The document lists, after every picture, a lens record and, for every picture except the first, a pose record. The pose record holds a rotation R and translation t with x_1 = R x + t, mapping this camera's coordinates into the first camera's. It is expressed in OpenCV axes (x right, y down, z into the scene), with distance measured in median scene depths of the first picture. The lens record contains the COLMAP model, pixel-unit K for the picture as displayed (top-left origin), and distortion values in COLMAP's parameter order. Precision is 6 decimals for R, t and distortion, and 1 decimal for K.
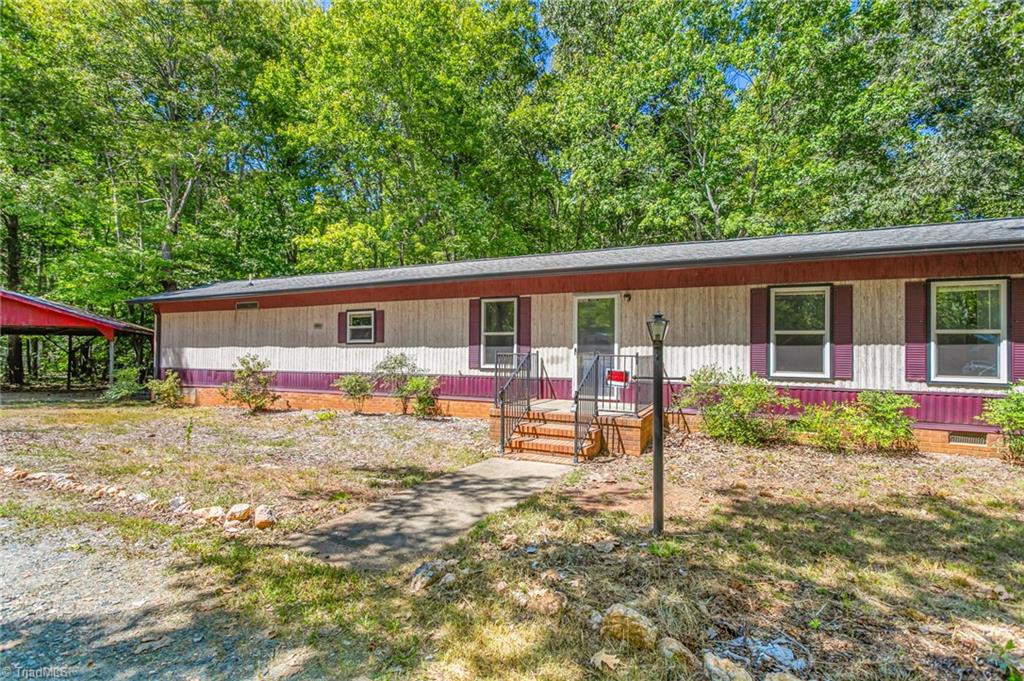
lens RADIAL K [[496.9, 0, 511.5], [0, 496.9, 339.8], [0, 0, 1]] dist [-0.005314, 0.002606]
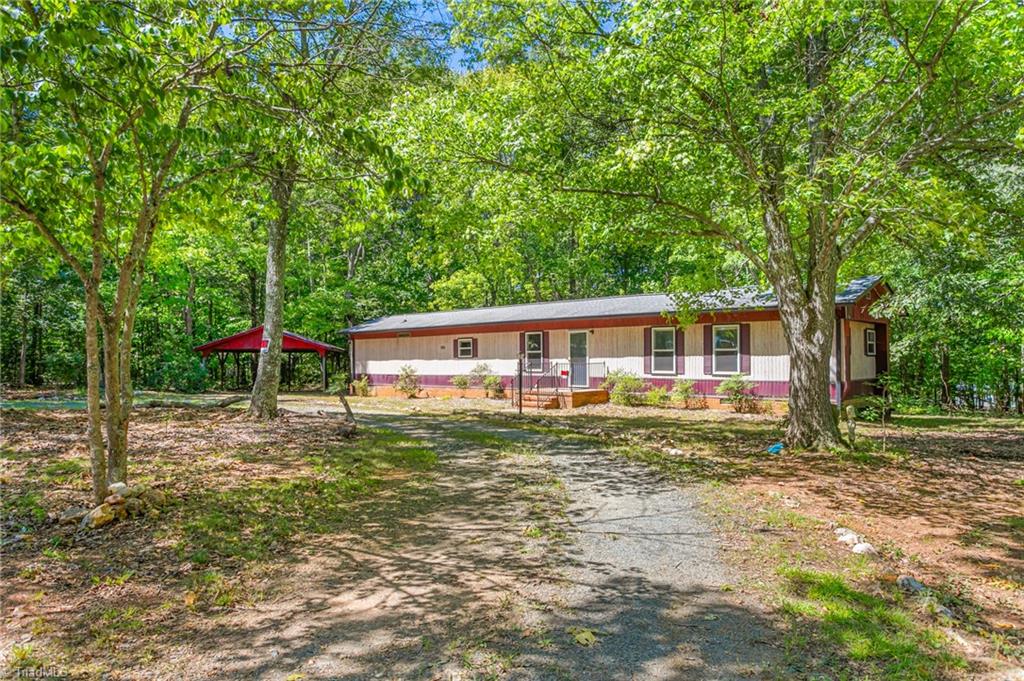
lens RADIAL K [[665.6, 0, 511.9], [0, 665.6, 342.0], [0, 0, 1]] dist [-0.000372, -0.000032]
pose [[0.952979, -0.023483, -0.302126, 0.591069], [0.023854, 0.999712, -0.002461, -0.040843], [0.302096, -0.004862, 0.953265, -1.238446]]
